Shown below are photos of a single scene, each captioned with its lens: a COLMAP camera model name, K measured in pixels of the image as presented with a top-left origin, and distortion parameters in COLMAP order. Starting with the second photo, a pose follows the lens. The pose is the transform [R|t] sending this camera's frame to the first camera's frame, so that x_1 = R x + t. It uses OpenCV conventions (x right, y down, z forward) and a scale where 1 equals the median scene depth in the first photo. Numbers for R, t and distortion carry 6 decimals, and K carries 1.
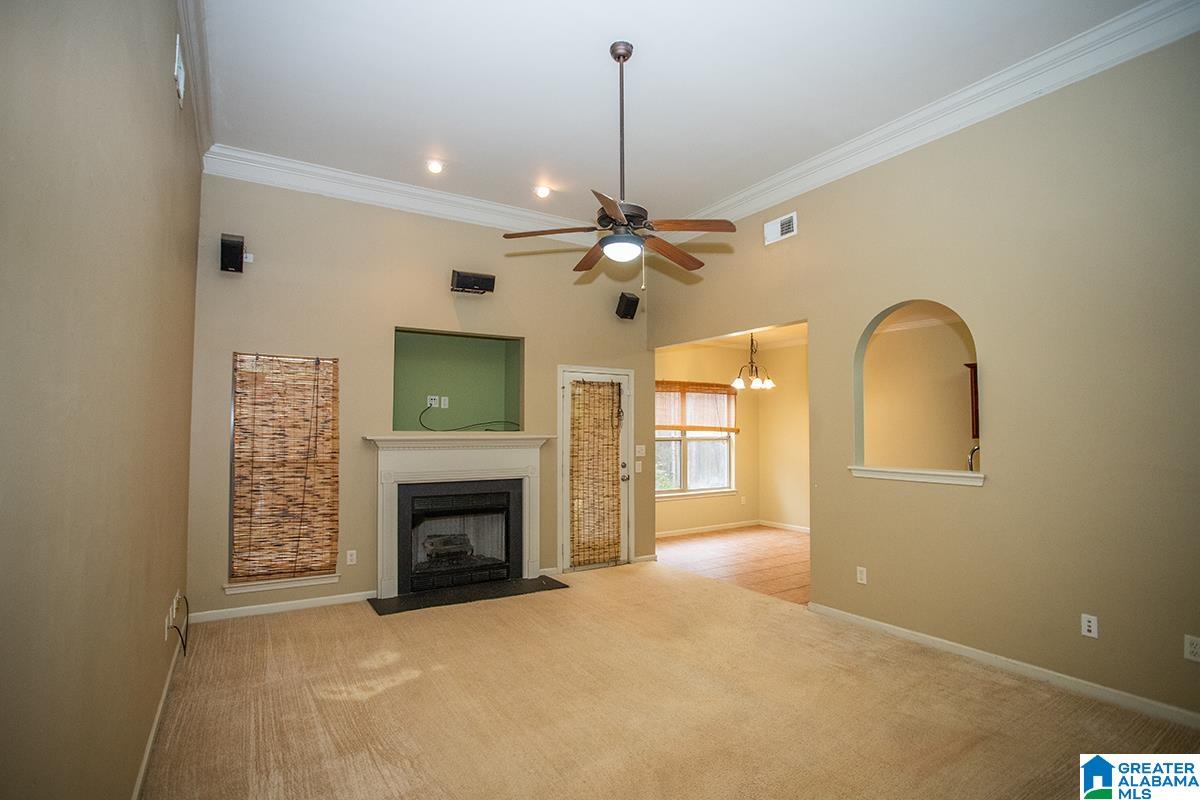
lens RADIAL K [[593.6, 0, 596.1], [0, 593.6, 402.7], [0, 0, 1]] dist [-0.066301, 0.027055]
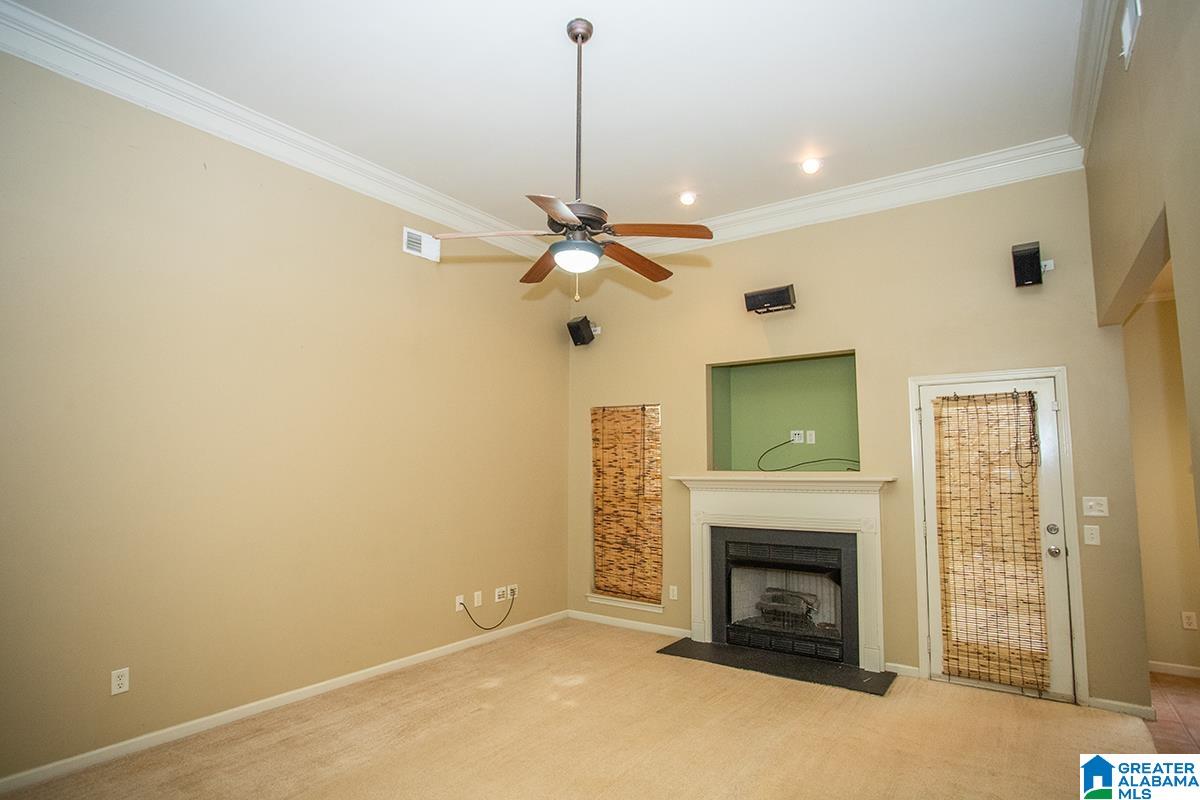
lens RADIAL K [[634.9, 0, 597.7], [0, 634.9, 409.6], [0, 0, 1]] dist [-0.004785, -0.000245]
pose [[0.394176, -0.081663, -0.915400, 0.482933], [0.046895, 0.996534, -0.068708, 0.008984], [0.917838, -0.015844, 0.396639, 0.354914]]
